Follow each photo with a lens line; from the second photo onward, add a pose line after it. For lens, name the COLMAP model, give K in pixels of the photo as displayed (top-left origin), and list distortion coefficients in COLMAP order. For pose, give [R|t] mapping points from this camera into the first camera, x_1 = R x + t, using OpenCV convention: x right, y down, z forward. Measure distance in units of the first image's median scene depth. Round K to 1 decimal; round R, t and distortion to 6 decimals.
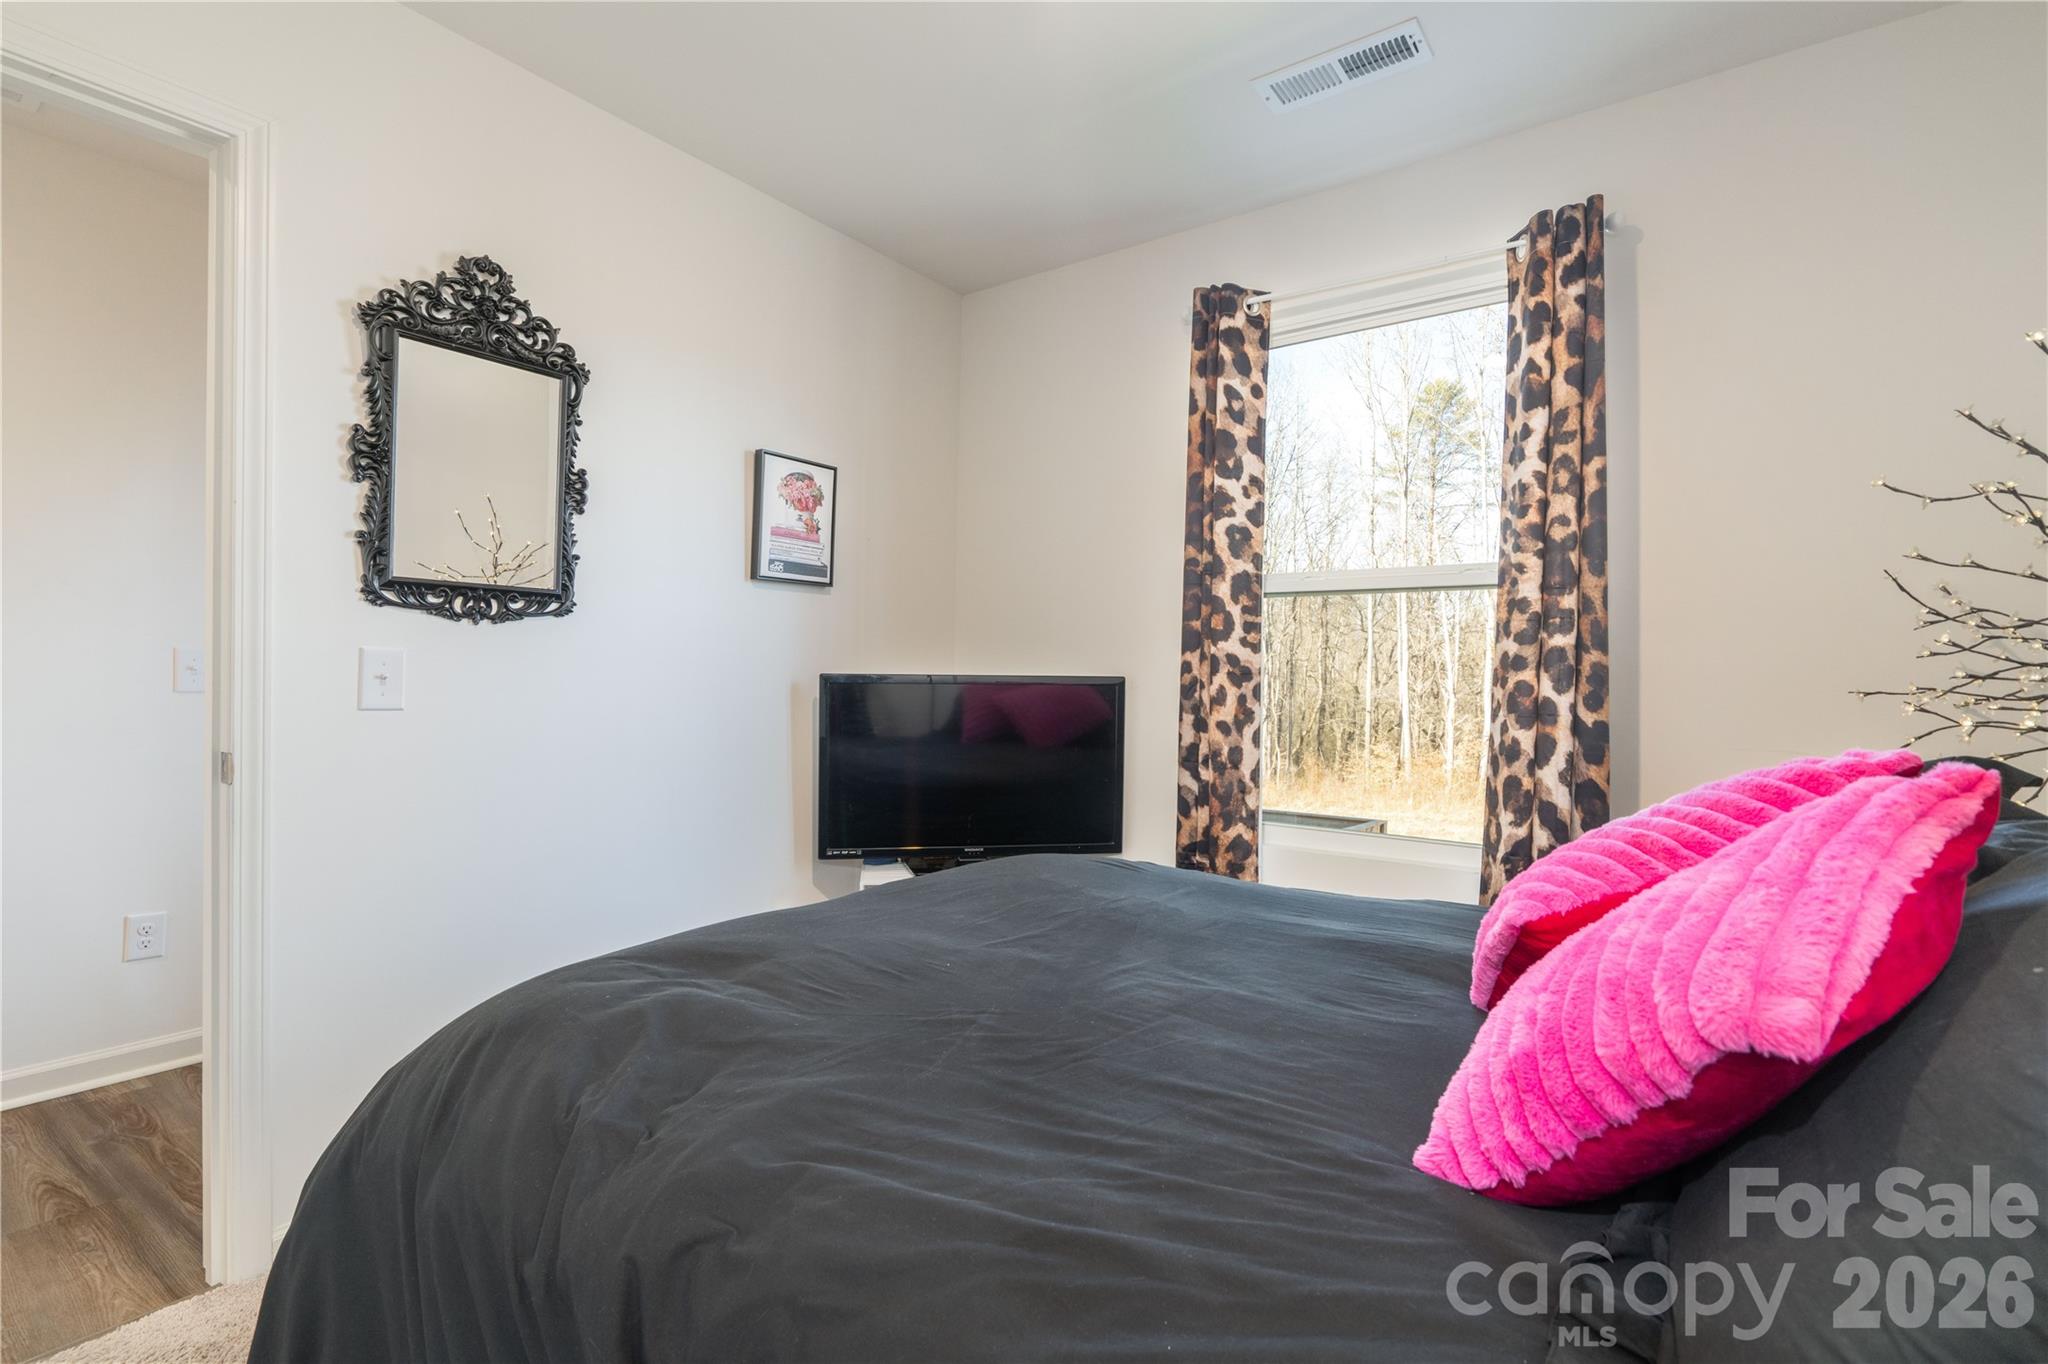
lens RADIAL K [[944.8, 0, 1030.7], [0, 944.8, 677.5], [0, 0, 1]] dist [-0.004106, 0.003435]
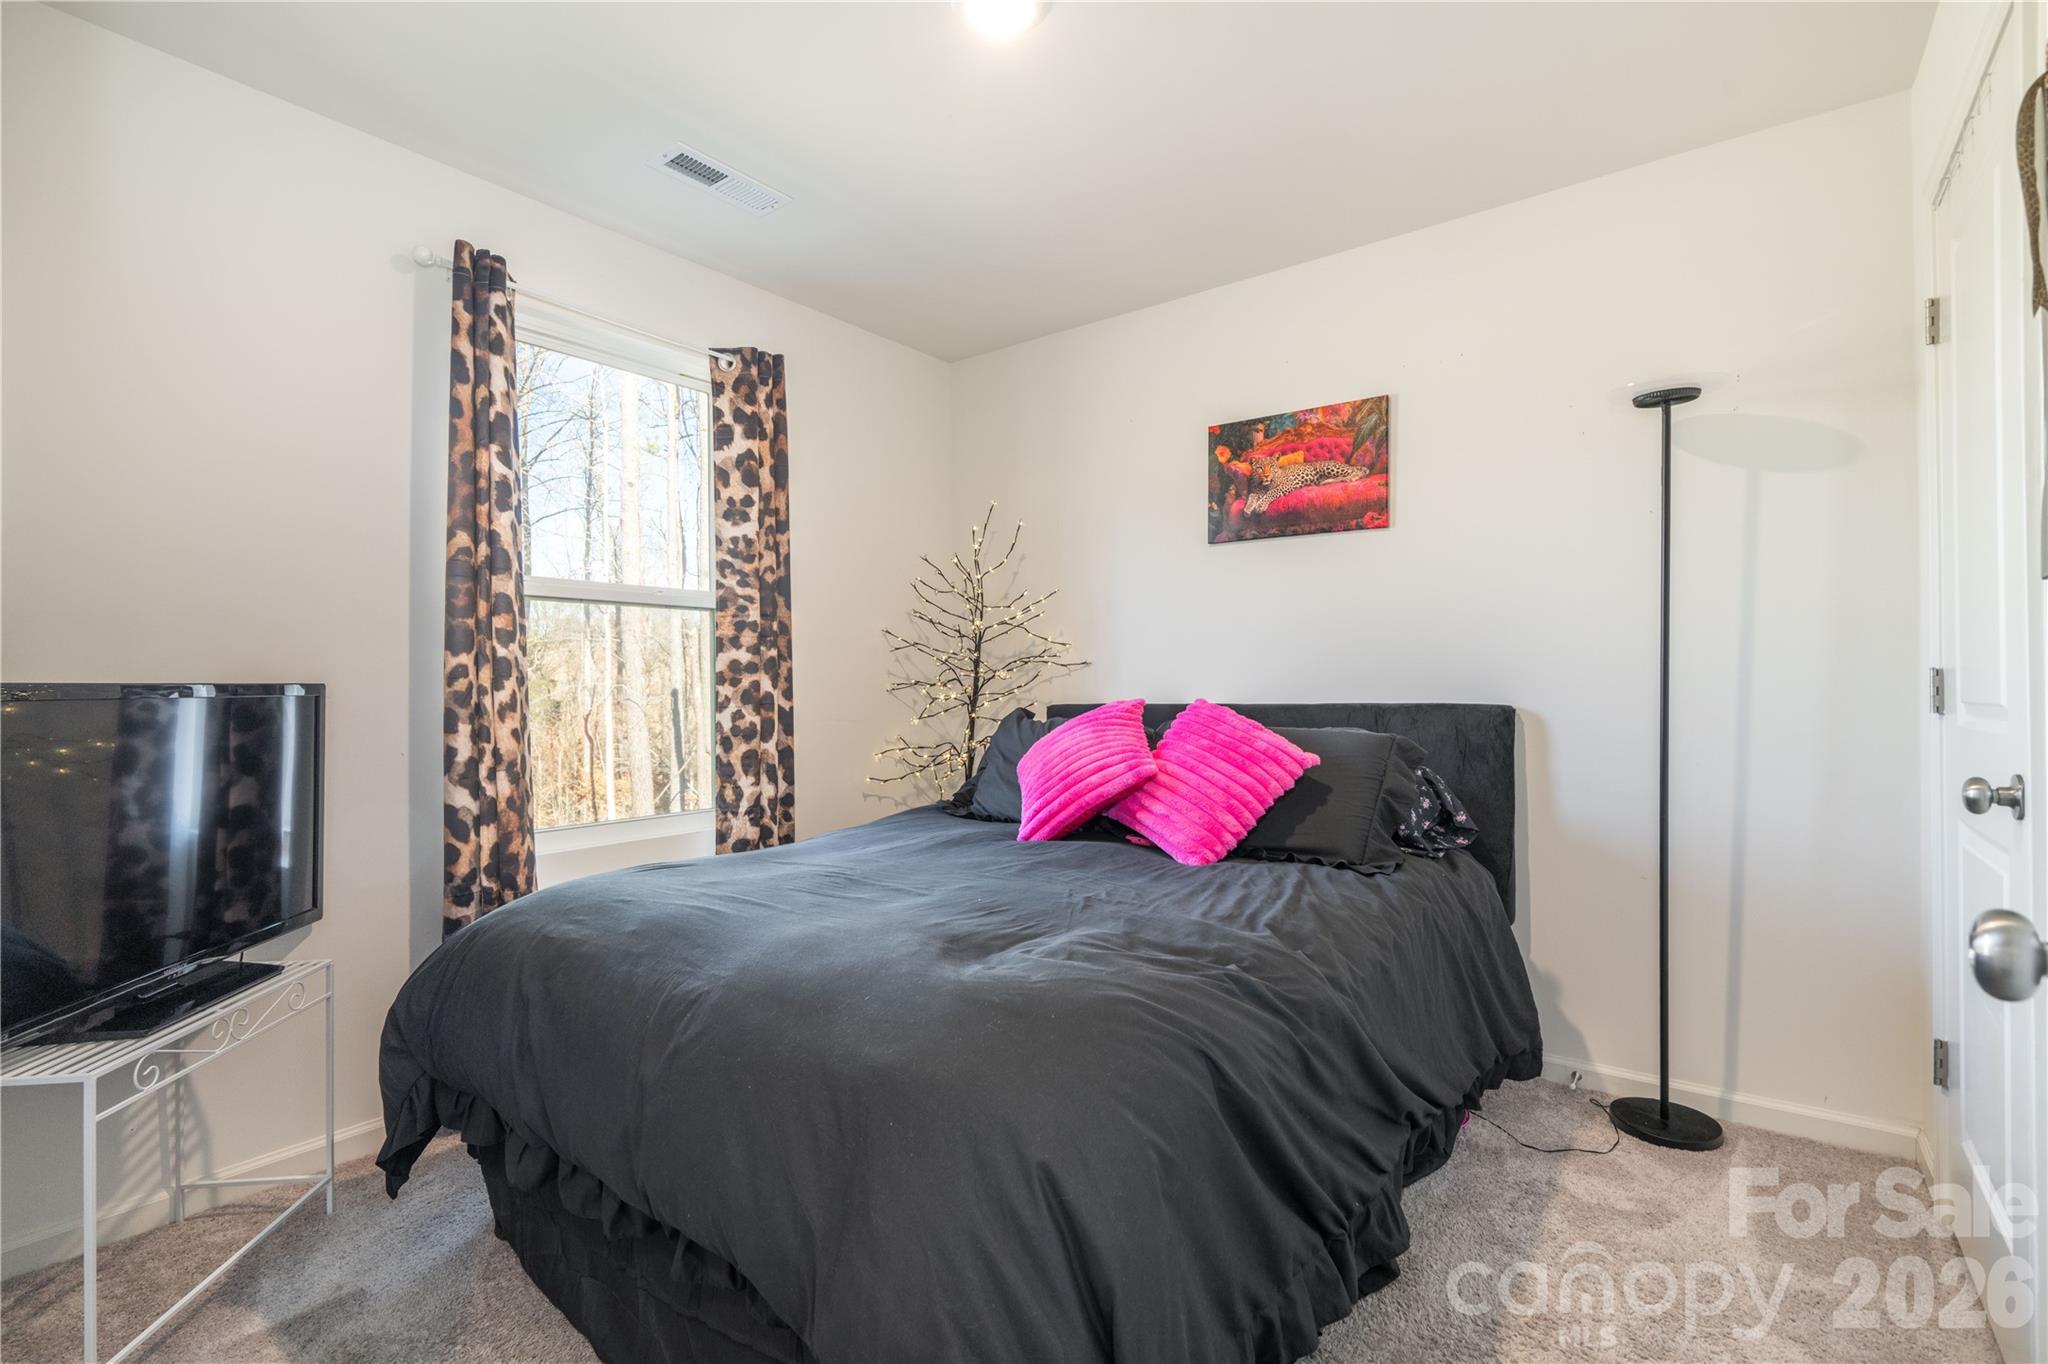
lens RADIAL K [[944.8, 0, 1030.3], [0, 944.8, 677.8], [0, 0, 1]] dist [-0.004106, 0.003435]
pose [[0.019638, -0.007008, 0.999783, -0.859276], [0.011996, 0.999905, 0.006773, -0.005494], [-0.999735, 0.011861, 0.019720, 0.562755]]
